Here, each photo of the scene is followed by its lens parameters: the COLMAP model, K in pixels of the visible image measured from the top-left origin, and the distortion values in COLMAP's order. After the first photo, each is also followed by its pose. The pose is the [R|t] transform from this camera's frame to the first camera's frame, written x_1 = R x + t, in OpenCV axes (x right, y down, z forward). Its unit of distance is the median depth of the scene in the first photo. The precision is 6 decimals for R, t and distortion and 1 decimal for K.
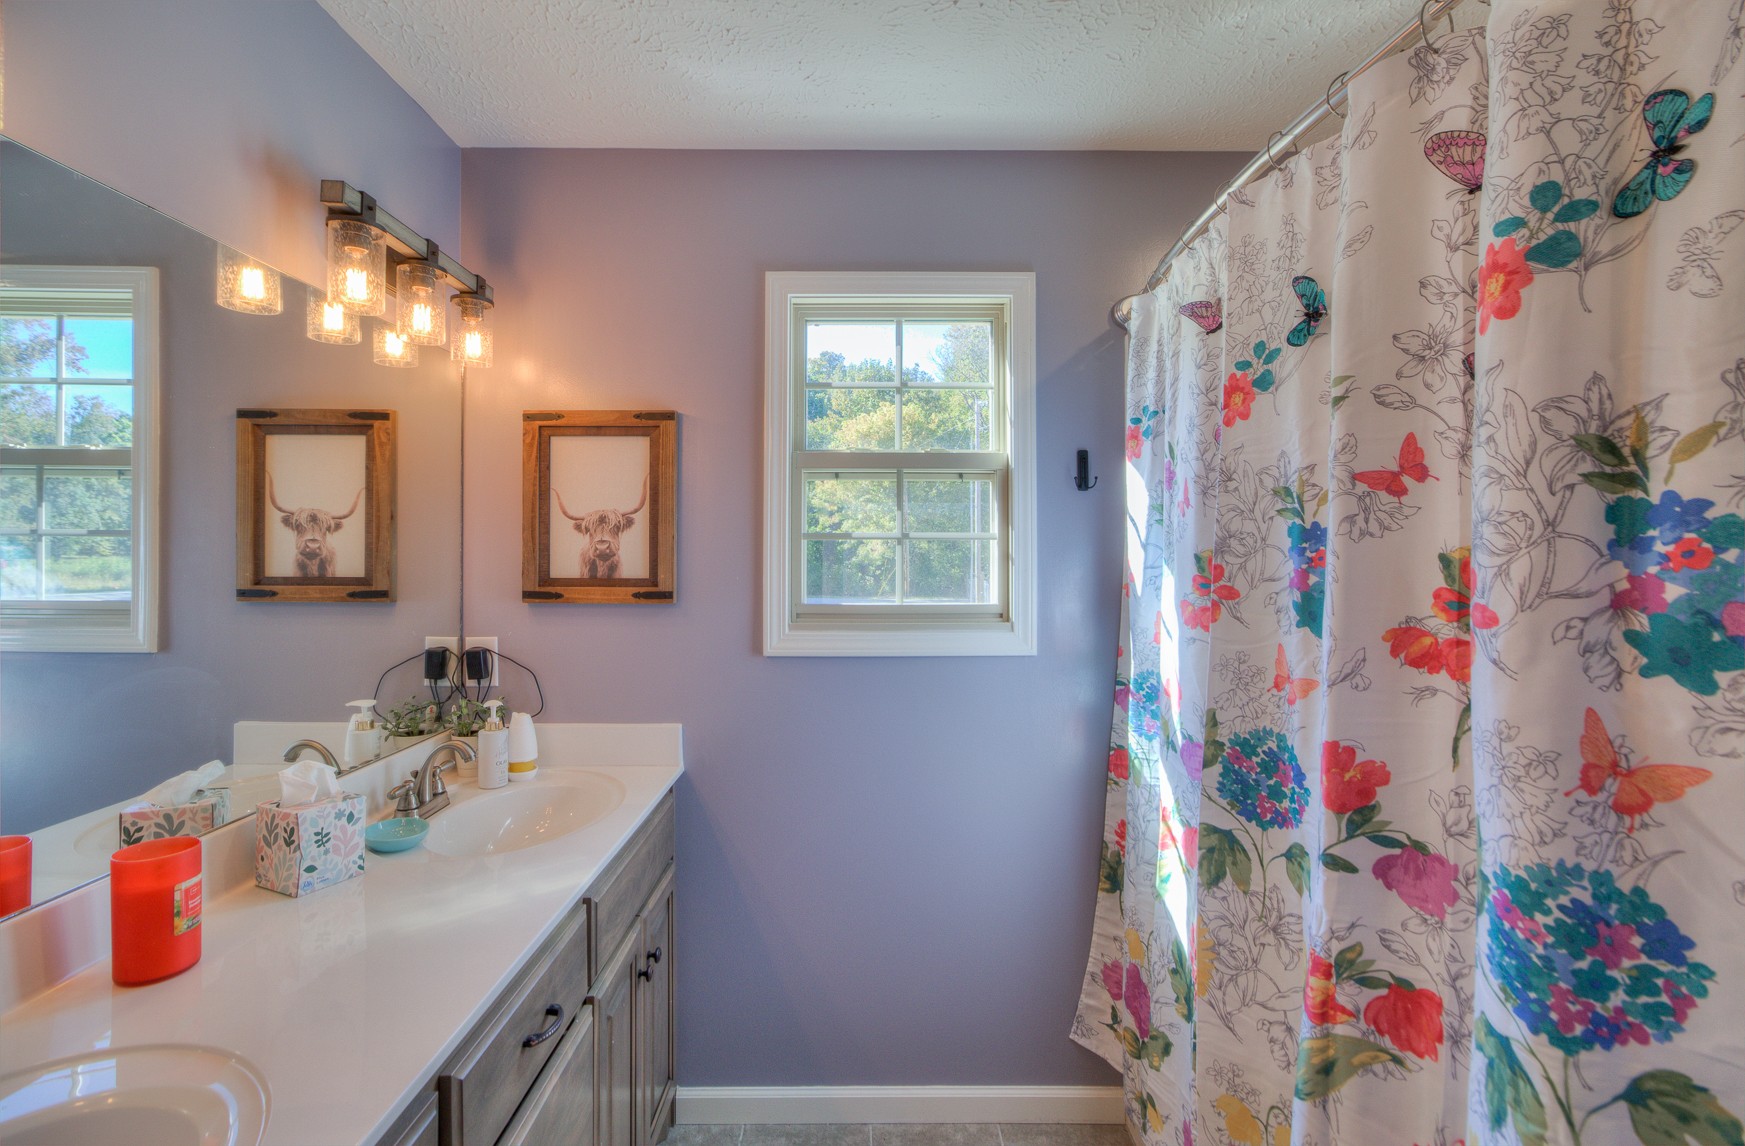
lens RADIAL K [[786.1, 0, 875.3], [0, 786.1, 548.7], [0, 0, 1]] dist [-0.012320, 0.000744]
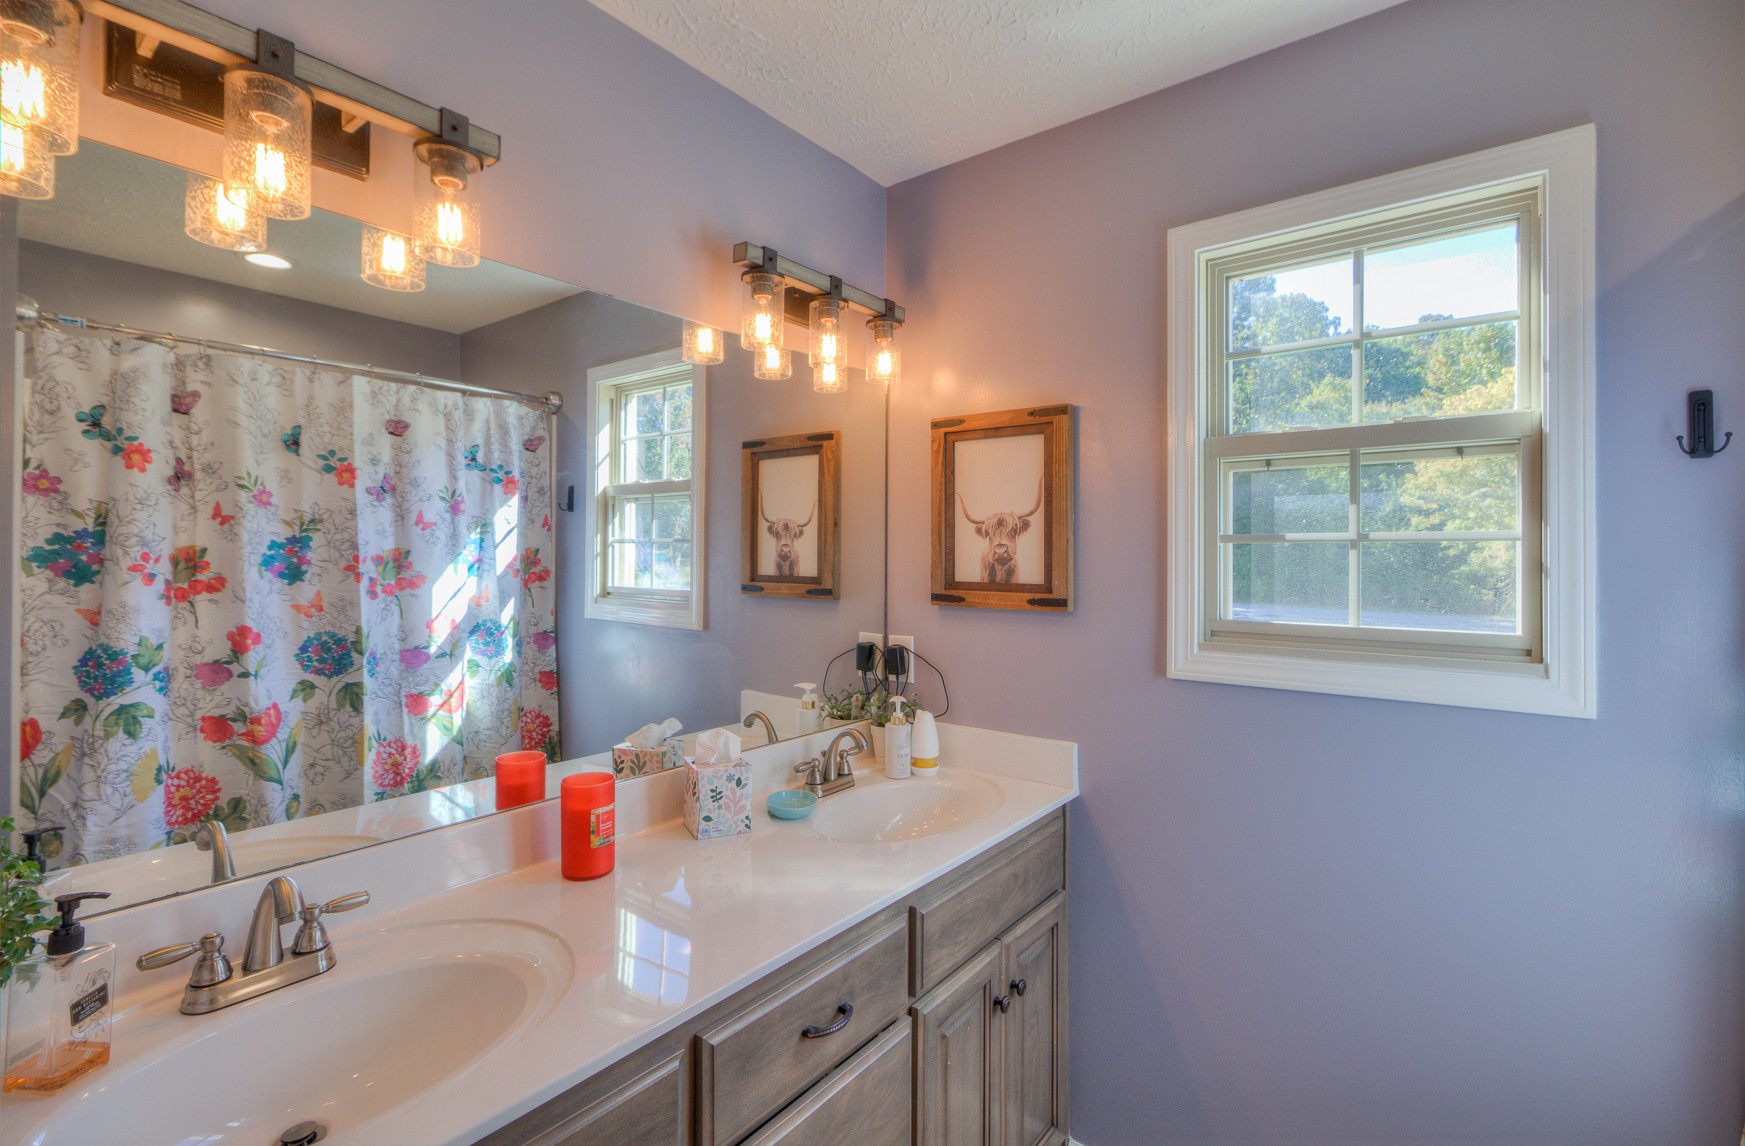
lens RADIAL K [[792.8, 0, 870.0], [0, 792.8, 545.2], [0, 0, 1]] dist [-0.049380, 0.037706]
pose [[0.778342, -0.005022, -0.627820, 0.145848], [-0.002465, 0.999936, -0.011054, 0.002111], [0.627835, 0.010151, 0.778280, 0.133825]]
